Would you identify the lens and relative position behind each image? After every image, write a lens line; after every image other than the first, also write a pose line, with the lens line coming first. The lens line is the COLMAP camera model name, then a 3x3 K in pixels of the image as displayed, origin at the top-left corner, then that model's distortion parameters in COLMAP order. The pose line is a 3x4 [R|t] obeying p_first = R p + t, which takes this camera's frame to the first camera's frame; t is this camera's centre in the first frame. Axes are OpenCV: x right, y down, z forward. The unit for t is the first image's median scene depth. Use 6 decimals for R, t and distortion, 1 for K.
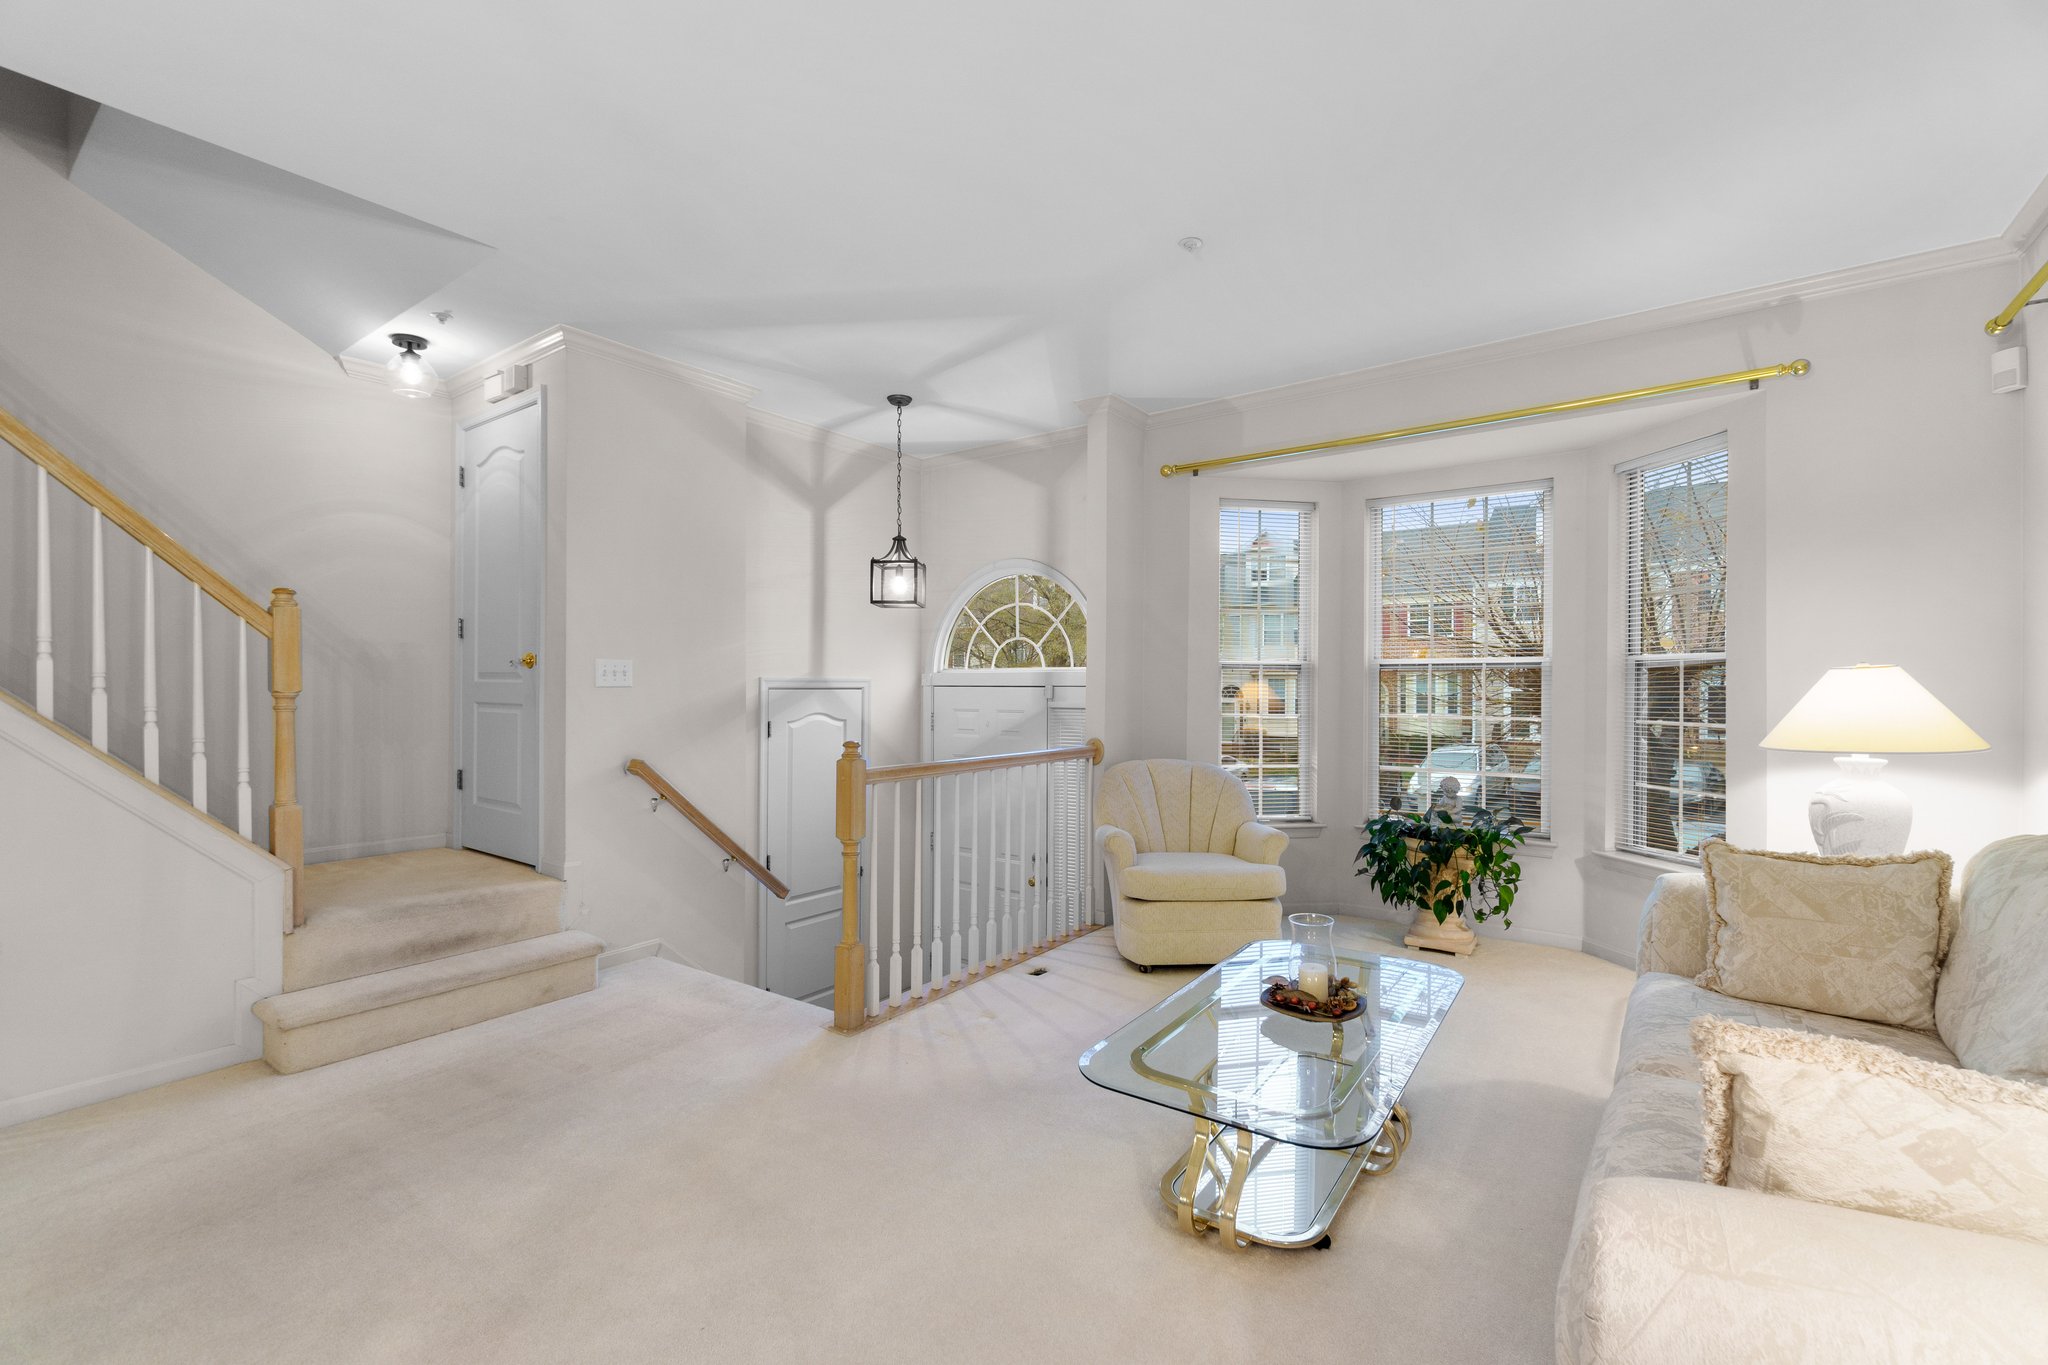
lens RADIAL K [[883.2, 0, 1002.7], [0, 883.2, 684.2], [0, 0, 1]] dist [-0.006316, 0.001272]
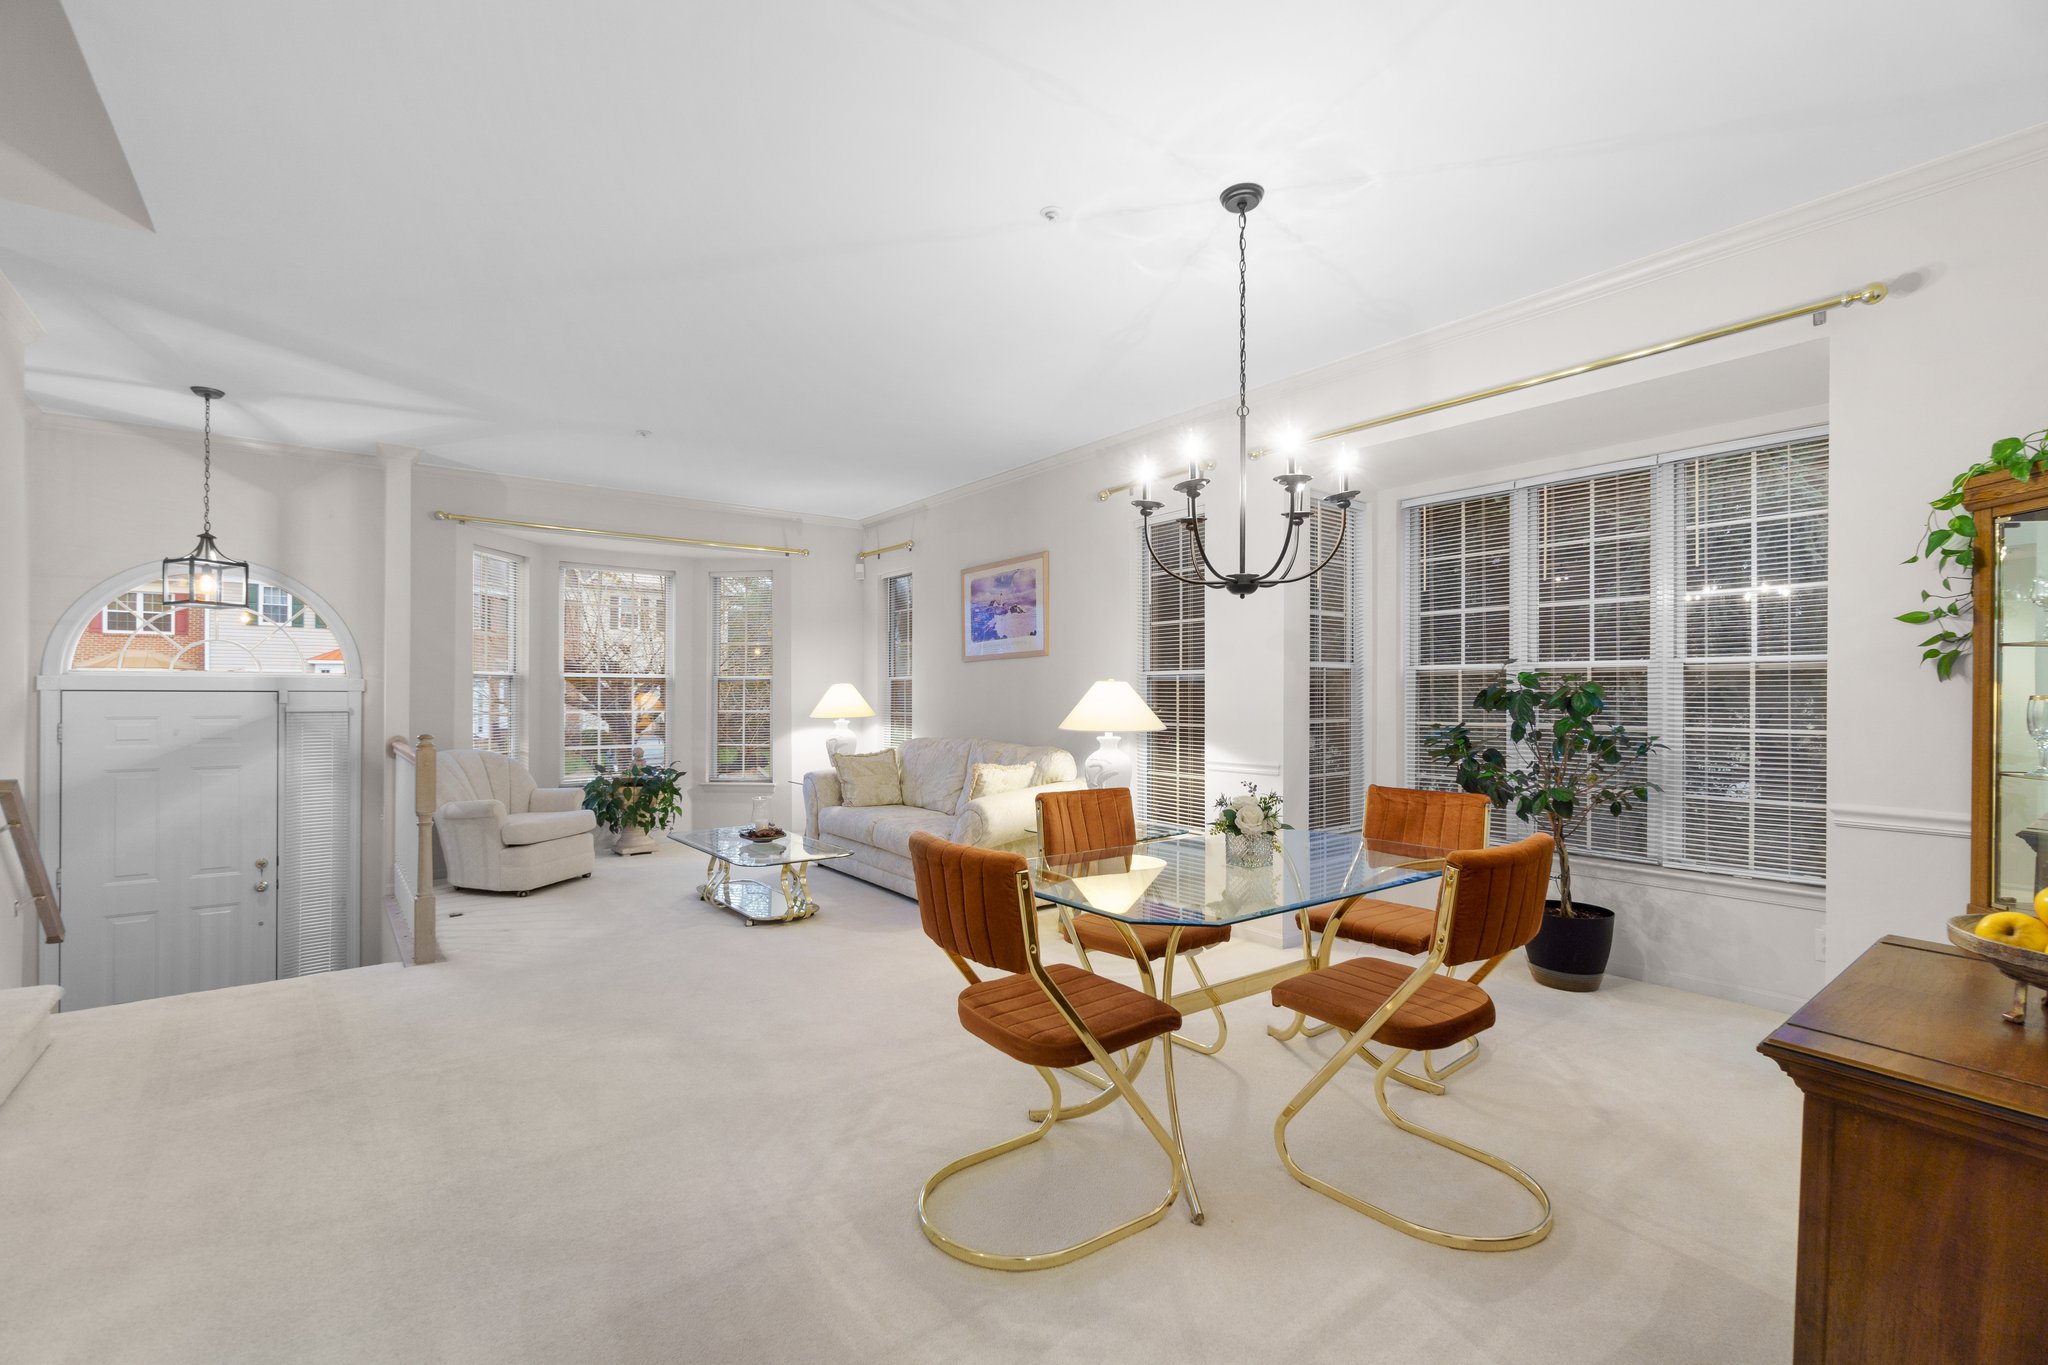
lens RADIAL K [[883.2, 0, 1020.3], [0, 883.2, 693.5], [0, 0, 1]] dist [-0.006316, 0.001272]
pose [[0.265613, -0.000070, 0.964080, -0.916911], [-0.002650, 0.999996, 0.000802, 0.001632], [-0.964076, -0.002768, 0.265612, -0.114524]]
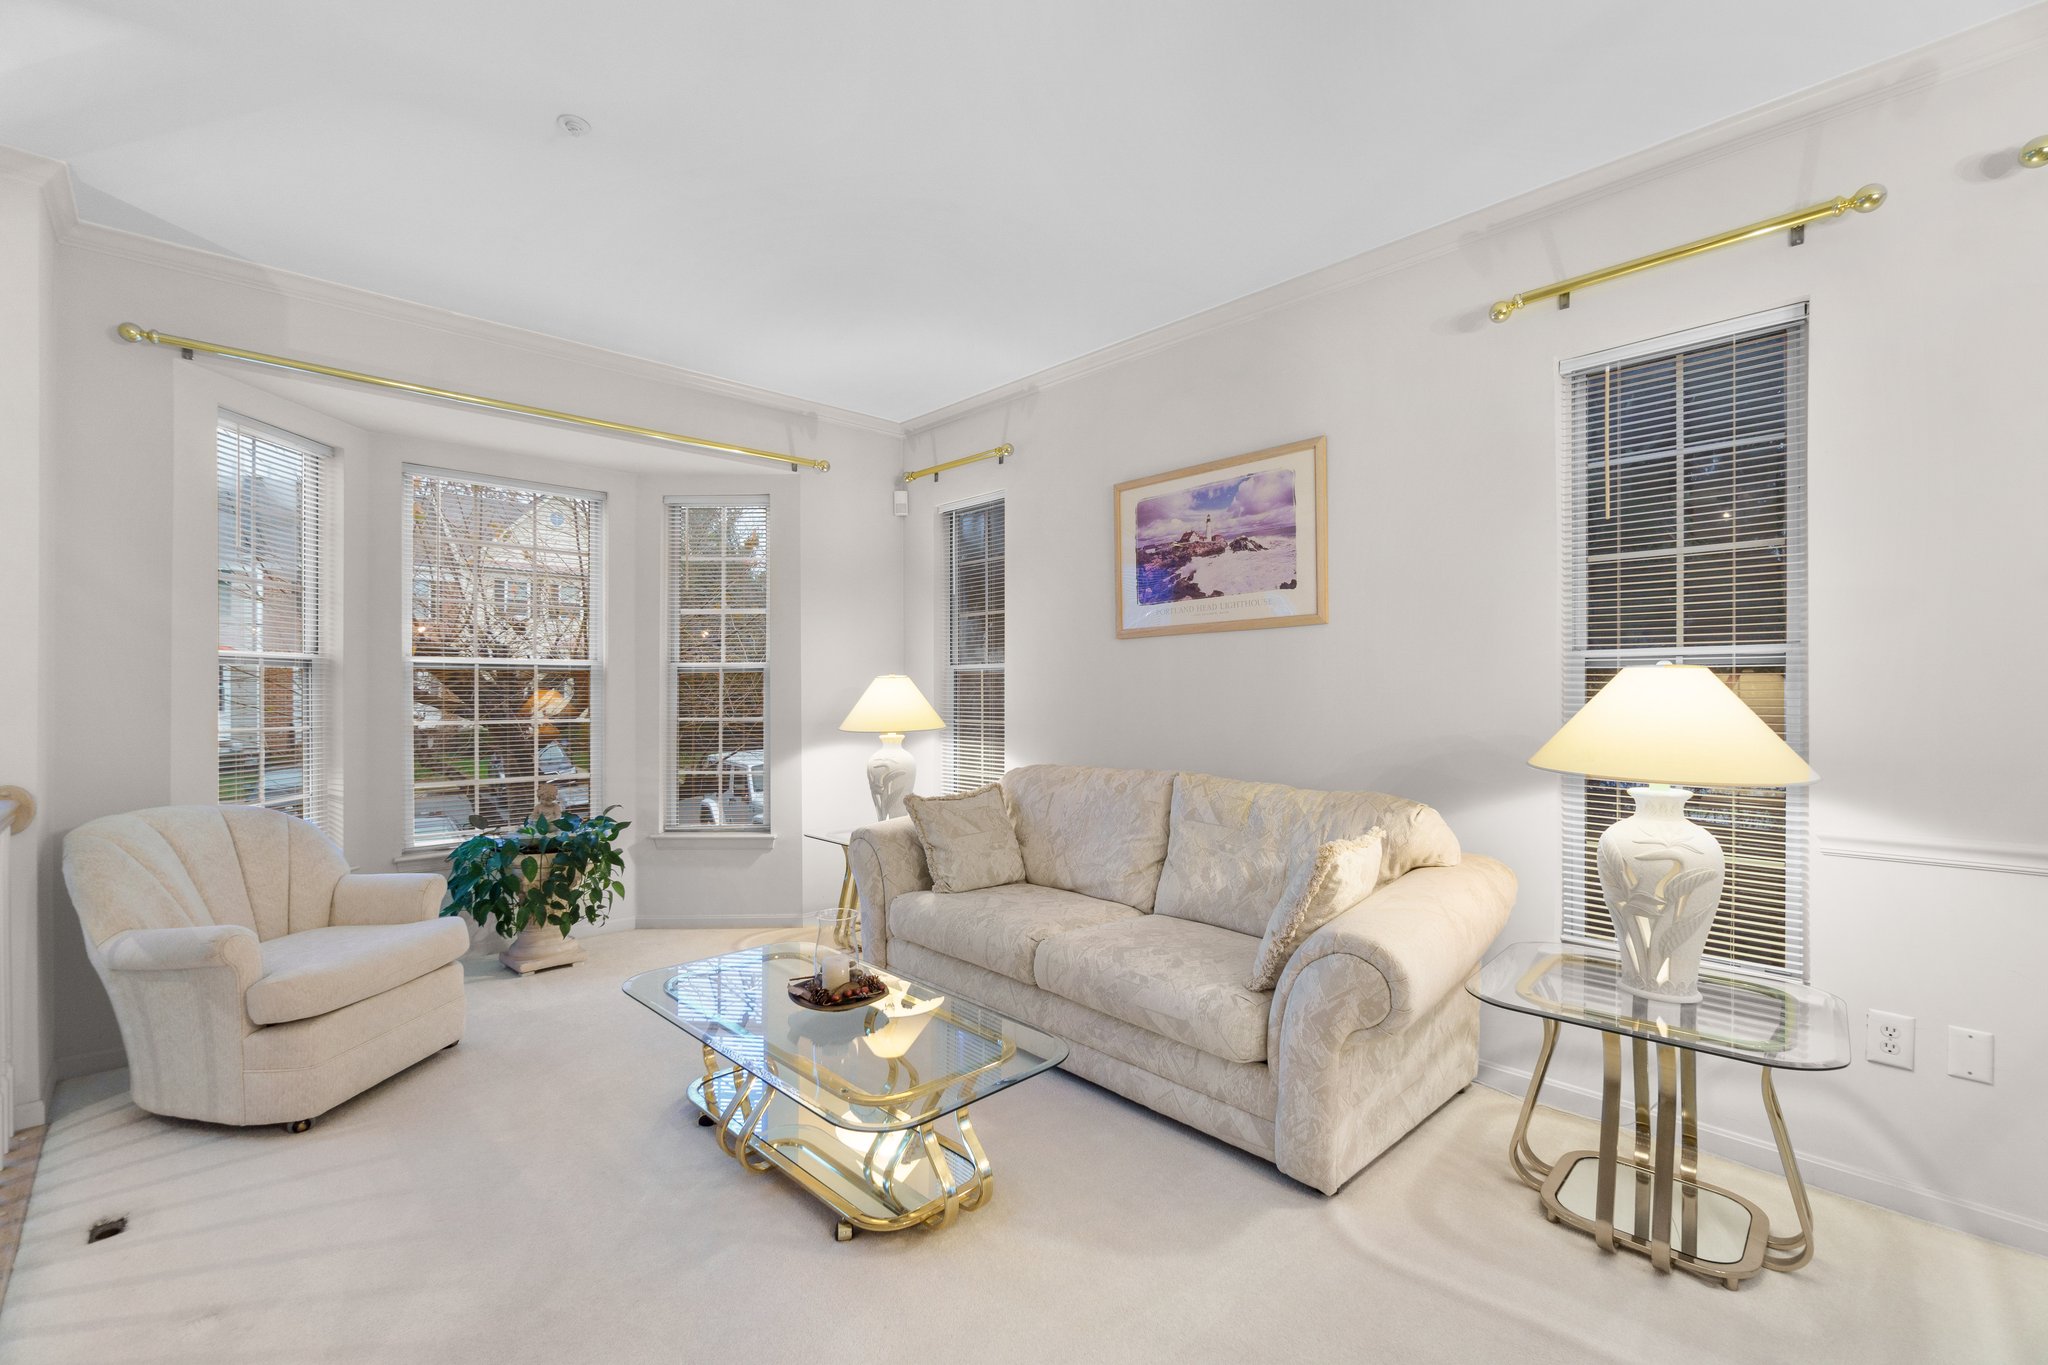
lens RADIAL K [[883.2, 0, 1019.6], [0, 883.2, 694.7], [0, 0, 1]] dist [-0.006316, 0.001272]
pose [[0.165706, -0.006150, 0.986156, -0.366788], [-0.002396, 0.999975, 0.006639, 0.000574], [-0.986172, -0.003463, 0.165687, 0.354988]]
